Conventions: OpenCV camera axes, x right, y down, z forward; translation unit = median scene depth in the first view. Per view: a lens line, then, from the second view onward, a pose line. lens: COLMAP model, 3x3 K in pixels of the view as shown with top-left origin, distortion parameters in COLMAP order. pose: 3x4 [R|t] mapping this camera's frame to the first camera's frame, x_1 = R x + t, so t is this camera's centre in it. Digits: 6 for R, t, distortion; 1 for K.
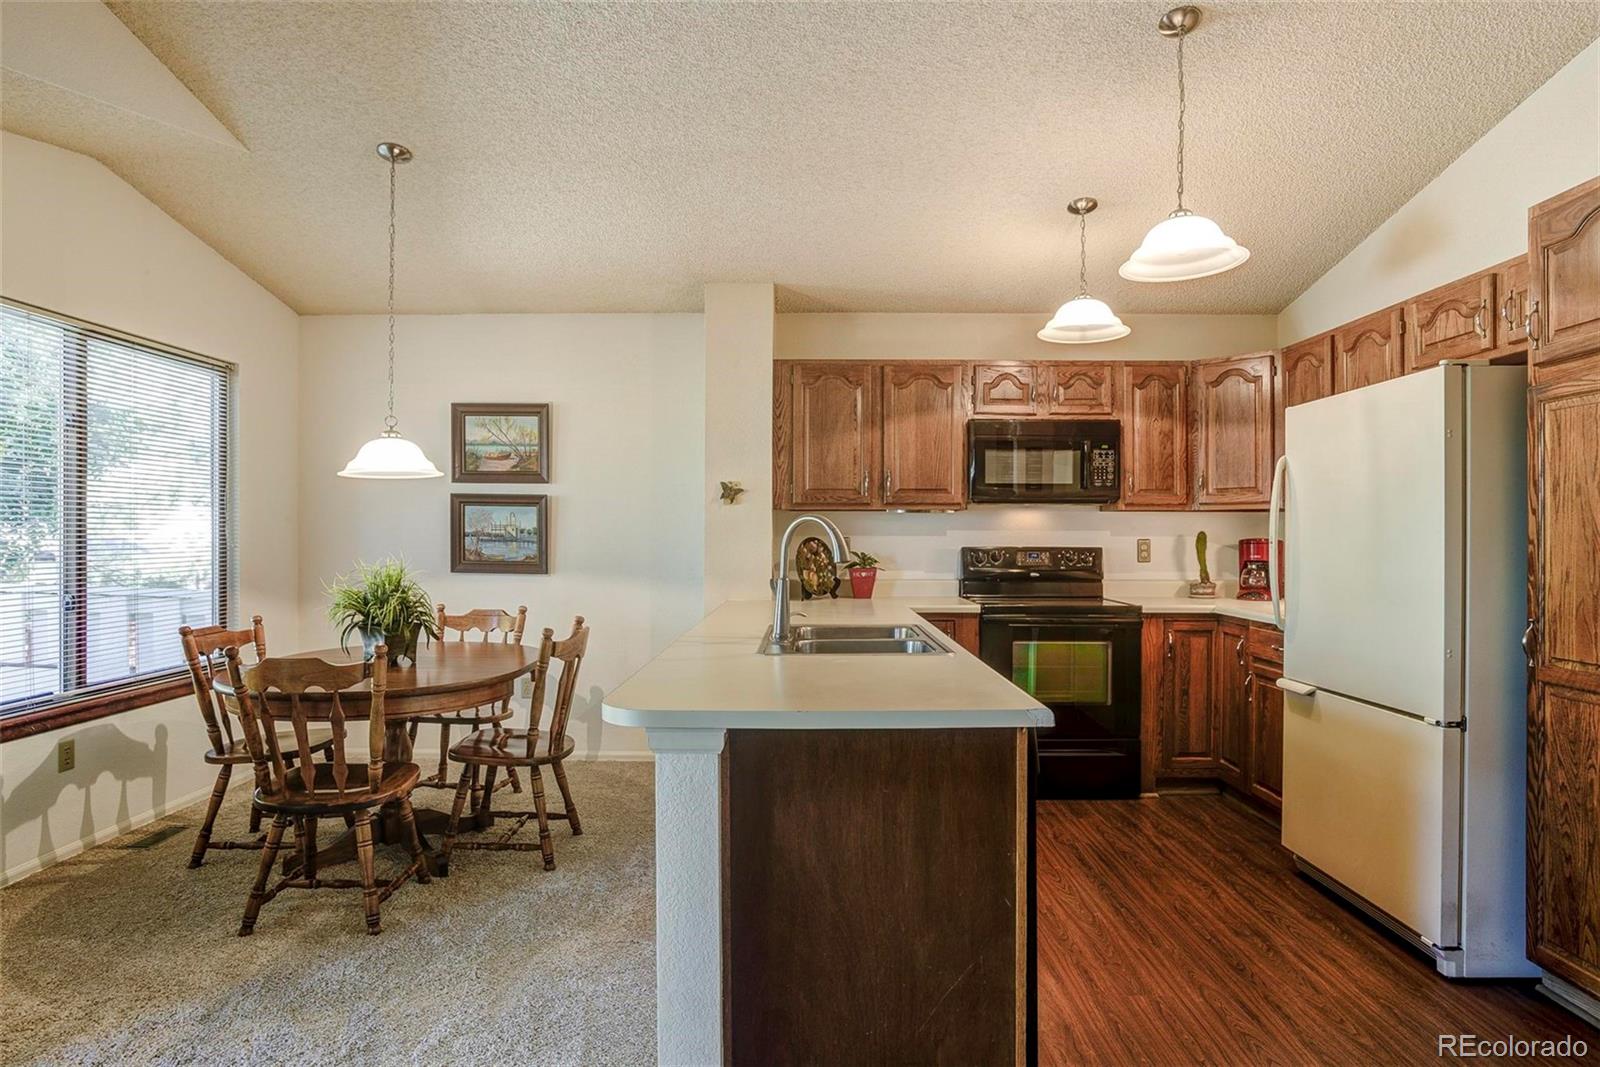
lens RADIAL K [[904.3, 0, 801.2], [0, 904.3, 538.5], [0, 0, 1]] dist [-0.027071, 0.005395]
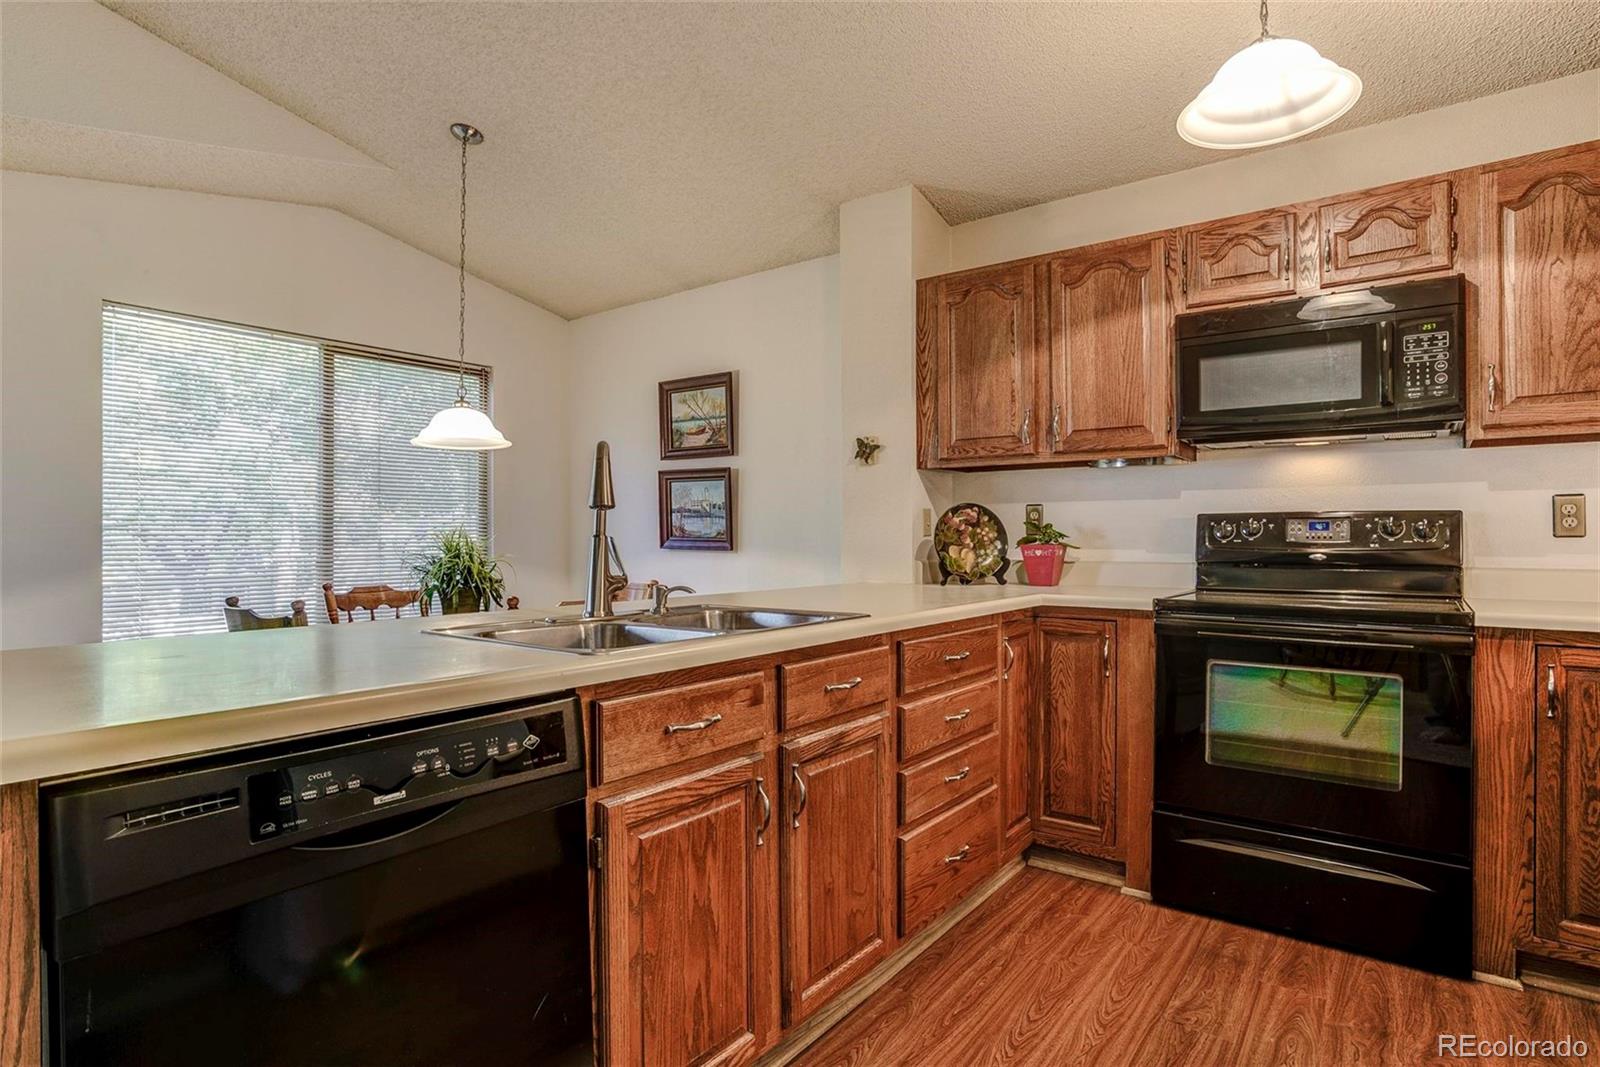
lens RADIAL K [[830.7, 0, 794.5], [0, 830.7, 536.1], [0, 0, 1]] dist [-0.045938, 0.021995]
pose [[0.804371, -0.002341, -0.594123, 0.314183], [0.002198, 0.999997, -0.000964, 0.027050], [0.594123, -0.000531, 0.804374, 0.354632]]
